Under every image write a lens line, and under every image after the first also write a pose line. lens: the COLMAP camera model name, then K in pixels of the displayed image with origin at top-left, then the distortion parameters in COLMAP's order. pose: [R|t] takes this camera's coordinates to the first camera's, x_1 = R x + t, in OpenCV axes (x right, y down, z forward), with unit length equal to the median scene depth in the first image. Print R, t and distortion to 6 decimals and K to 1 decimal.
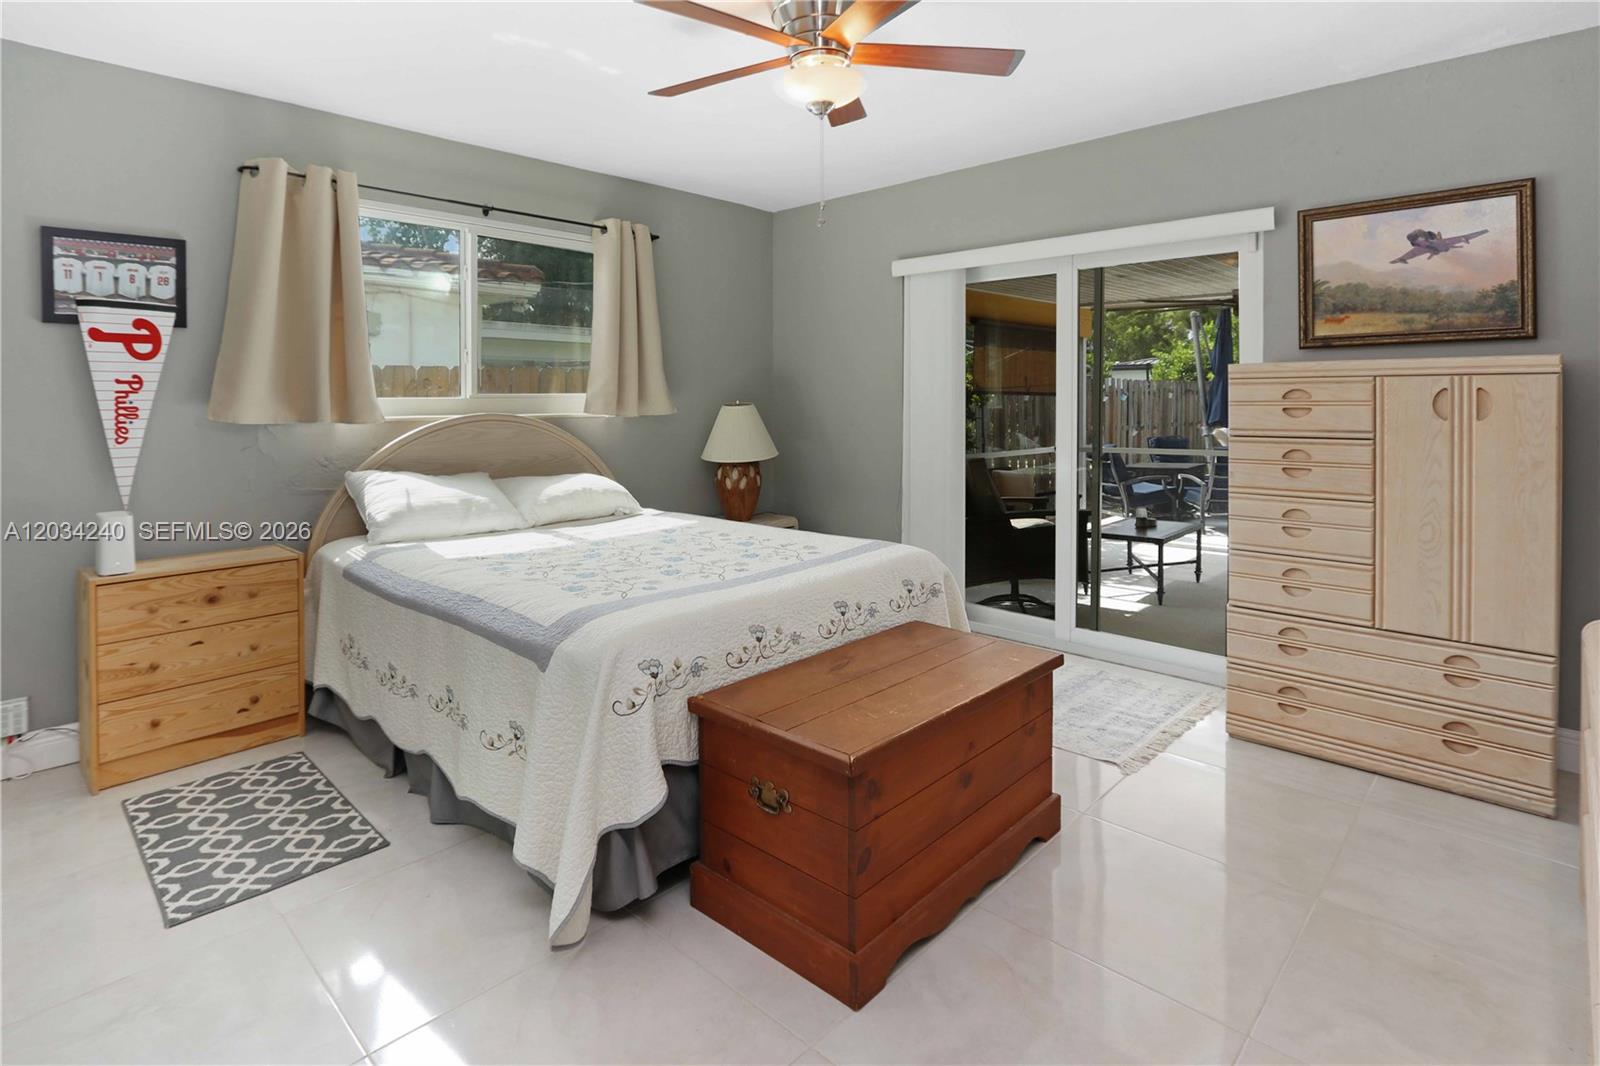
lens RADIAL K [[780.0, 0, 796.0], [0, 780.0, 574.9], [0, 0, 1]] dist [-0.002887, -0.000680]
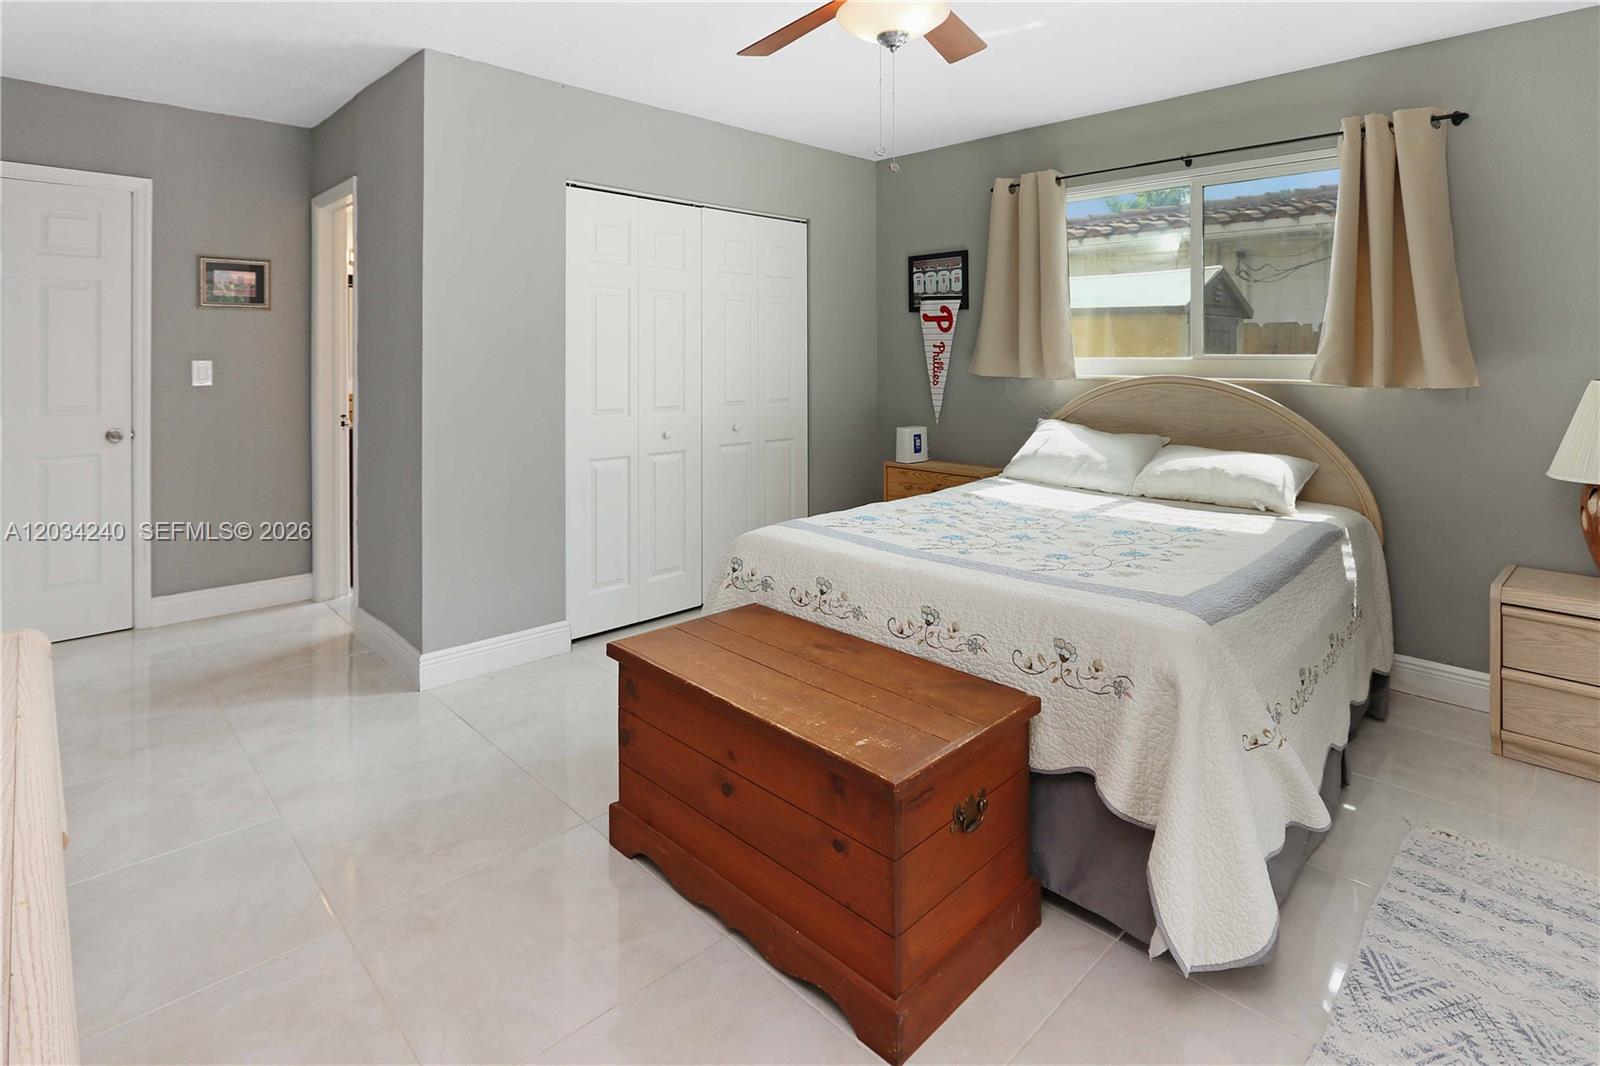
lens RADIAL K [[796.1, 0, 800.0], [0, 796.1, 533.0], [0, 0, 1]] dist [0.000412, 0.000932]
pose [[-0.022556, 0.224573, -0.974196, 0.811588], [-0.224924, 0.948323, 0.223816, -0.187341], [0.974115, 0.224168, 0.029121, 0.764879]]
